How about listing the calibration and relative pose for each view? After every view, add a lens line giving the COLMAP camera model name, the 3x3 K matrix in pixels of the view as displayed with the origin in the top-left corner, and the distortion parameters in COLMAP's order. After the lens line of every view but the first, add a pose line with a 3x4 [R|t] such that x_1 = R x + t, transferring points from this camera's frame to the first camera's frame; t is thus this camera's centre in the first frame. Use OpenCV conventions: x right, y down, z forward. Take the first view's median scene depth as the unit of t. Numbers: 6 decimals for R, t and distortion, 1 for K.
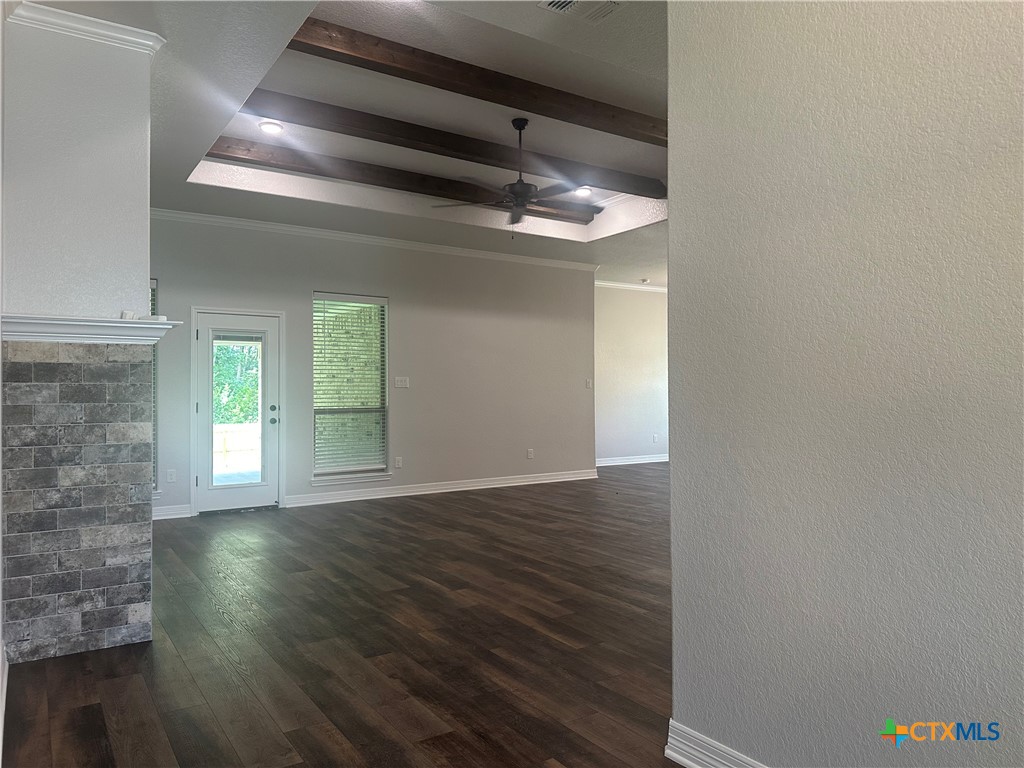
lens RADIAL K [[717.7, 0, 509.8], [0, 717.7, 384.8], [0, 0, 1]] dist [0.011509, -0.034404]
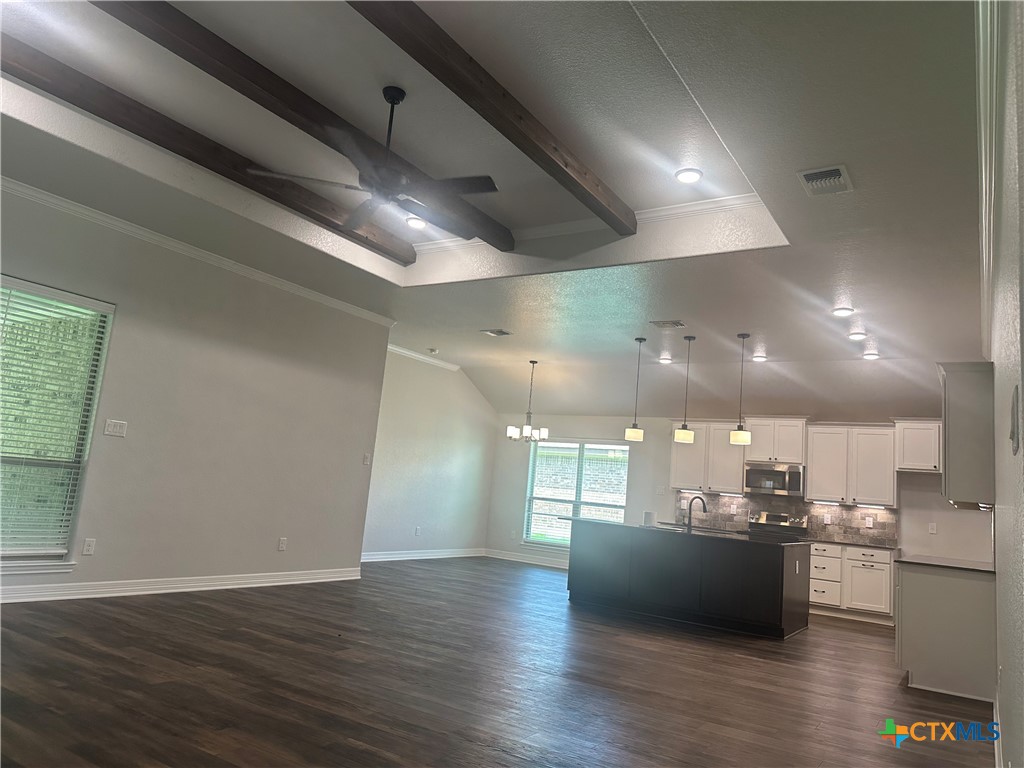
lens RADIAL K [[717.7, 0, 519.3], [0, 717.7, 380.6], [0, 0, 1]] dist [0.011509, -0.034404]
pose [[0.901751, 0.150718, 0.405129, -0.089552], [-0.097137, 0.983928, -0.149835, 0.017357], [-0.421201, 0.095760, 0.901898, 0.216977]]
